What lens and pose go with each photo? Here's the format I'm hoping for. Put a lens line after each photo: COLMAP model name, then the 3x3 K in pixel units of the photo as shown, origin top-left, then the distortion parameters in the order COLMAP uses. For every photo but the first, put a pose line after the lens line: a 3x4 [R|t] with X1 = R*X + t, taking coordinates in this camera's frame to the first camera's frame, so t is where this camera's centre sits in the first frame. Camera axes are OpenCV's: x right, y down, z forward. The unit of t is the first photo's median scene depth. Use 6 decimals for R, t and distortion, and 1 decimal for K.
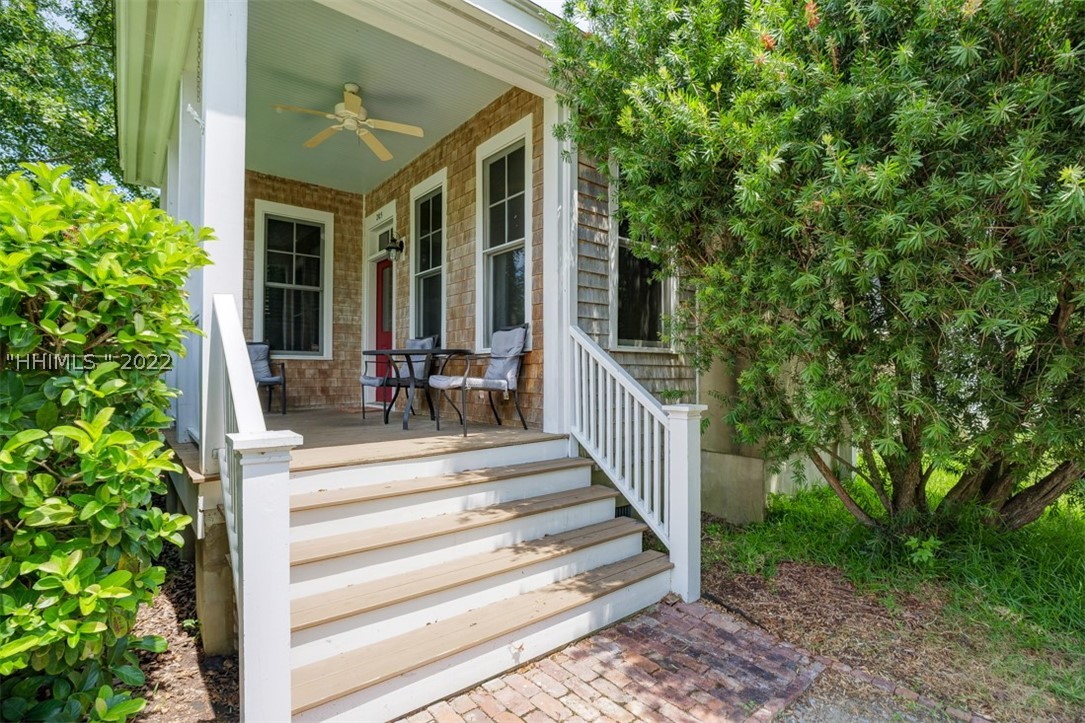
lens RADIAL K [[508.0, 0, 547.9], [0, 508.0, 369.2], [0, 0, 1]] dist [-0.030780, 0.000192]
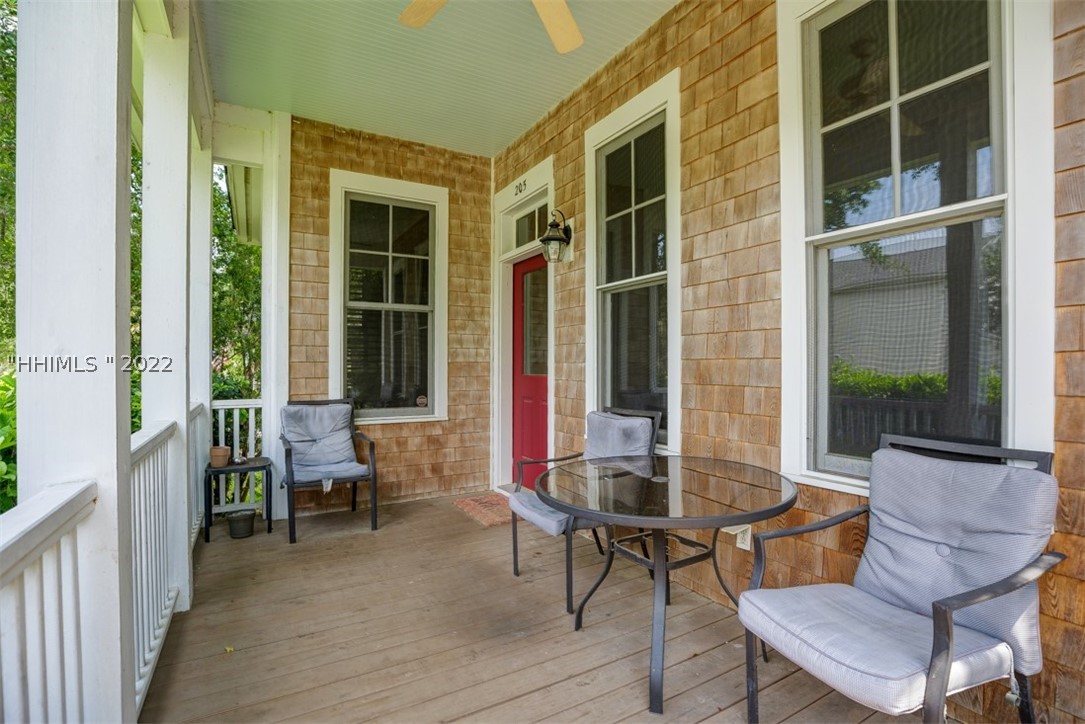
lens RADIAL K [[508.0, 0, 542.8], [0, 508.0, 367.6], [0, 0, 1]] dist [-0.030780, 0.000192]
pose [[0.982538, 0.005533, -0.185978, -0.202433], [-0.002339, 0.999846, 0.017394, -0.101405], [0.186045, -0.016655, 0.982400, 0.420731]]
